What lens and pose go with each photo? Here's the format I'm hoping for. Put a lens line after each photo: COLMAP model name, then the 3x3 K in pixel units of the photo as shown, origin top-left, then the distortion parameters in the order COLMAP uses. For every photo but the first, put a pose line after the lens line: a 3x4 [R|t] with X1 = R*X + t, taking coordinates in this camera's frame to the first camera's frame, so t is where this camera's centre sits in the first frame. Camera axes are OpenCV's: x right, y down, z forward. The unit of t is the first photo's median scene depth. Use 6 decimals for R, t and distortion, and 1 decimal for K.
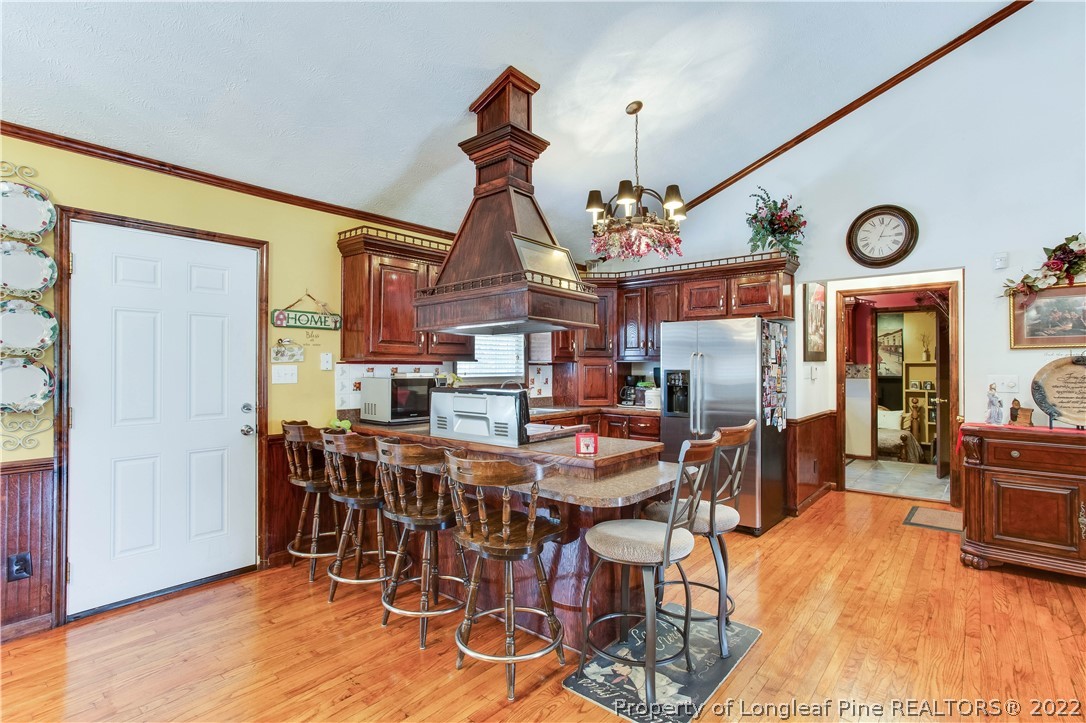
lens RADIAL K [[530.7, 0, 545.9], [0, 530.7, 357.1], [0, 0, 1]] dist [-0.043550, 0.029423]
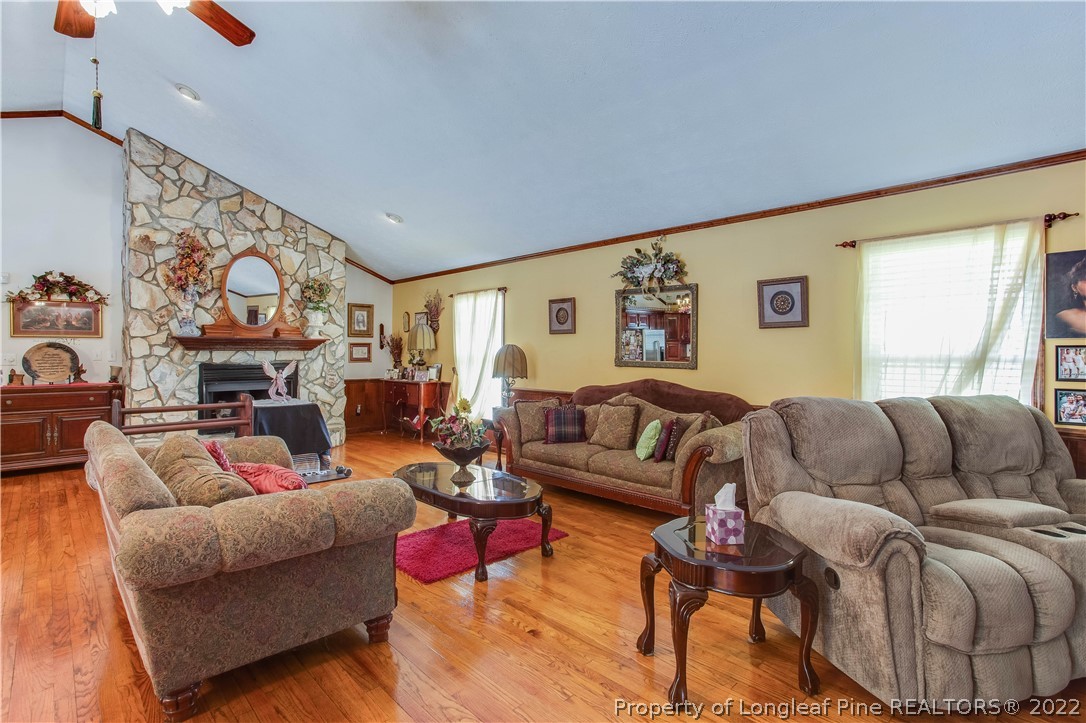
lens RADIAL K [[530.7, 0, 545.9], [0, 530.7, 357.1], [0, 0, 1]] dist [-0.043550, 0.029423]
pose [[0.113271, -0.006931, 0.993540, -0.490971], [-0.016488, 0.999825, 0.008854, 0.004767], [-0.993427, -0.017385, 0.113137, -0.787296]]
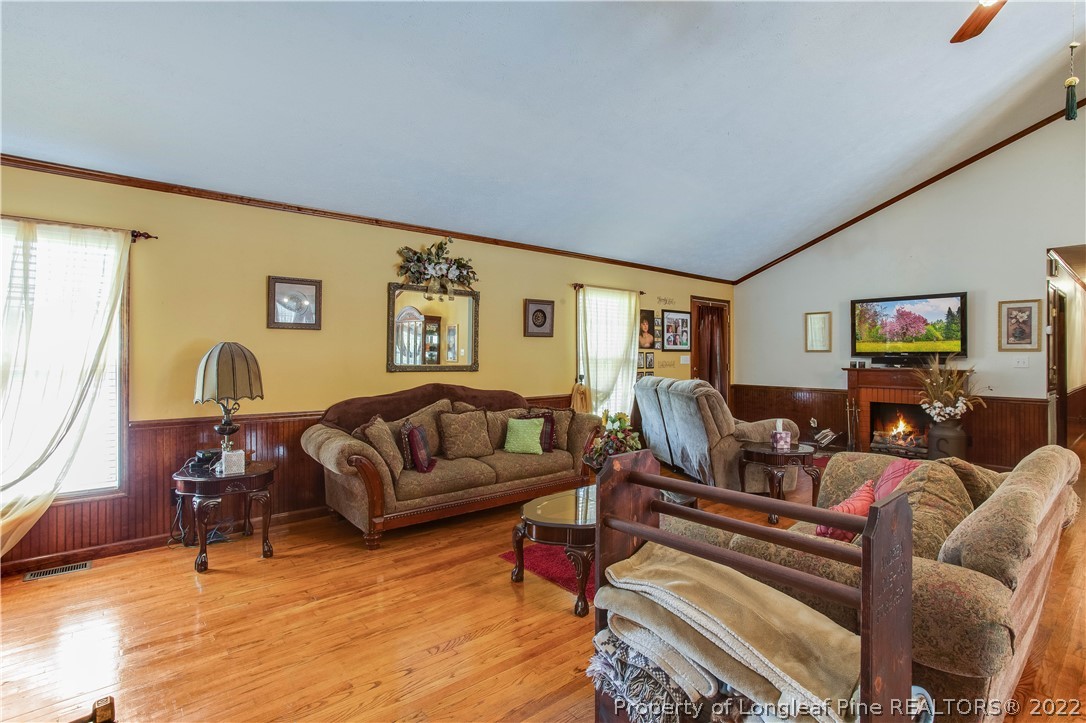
lens RADIAL K [[530.7, 0, 545.9], [0, 530.7, 357.1], [0, 0, 1]] dist [-0.043550, 0.029423]
pose [[-0.983272, 0.001176, 0.182138, 0.487648], [-0.001042, 0.999926, -0.012080, 0.020691], [-0.182139, -0.012068, -0.983199, 0.440111]]
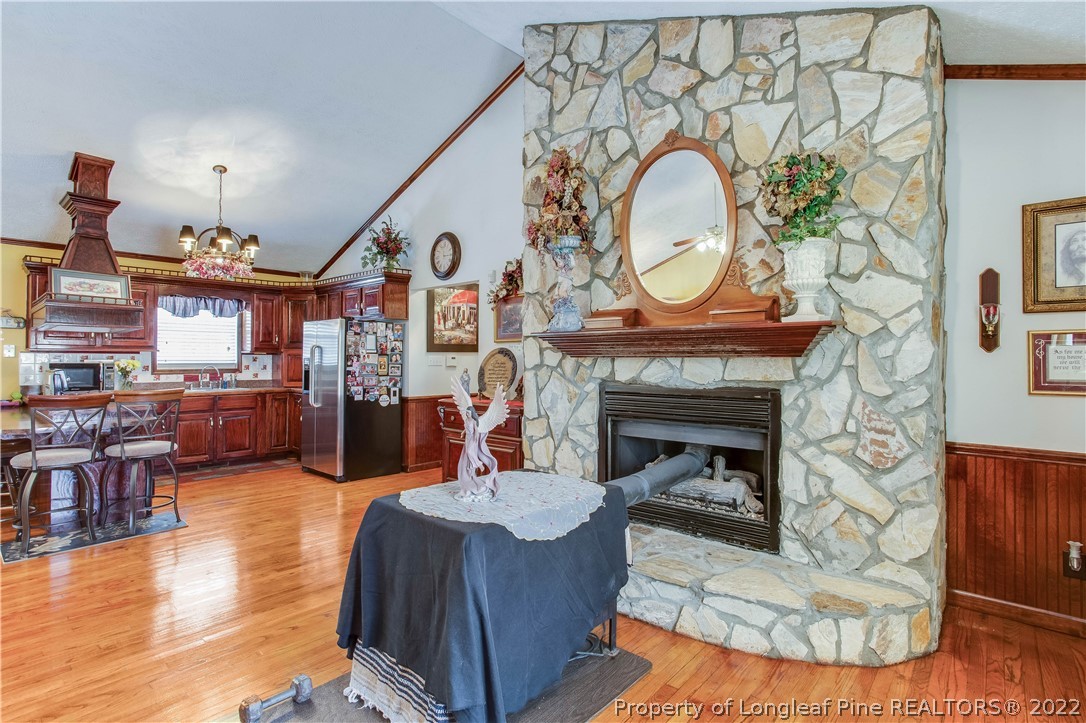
lens RADIAL K [[530.6, 0, 544.2], [0, 530.6, 349.0], [0, 0, 1]] dist [-0.051731, 0.029766]
pose [[0.999610, 0.001165, -0.027906, 1.133730], [-0.001212, 0.999998, -0.001659, 0.003818], [0.027904, 0.001692, 0.999609, -0.381163]]
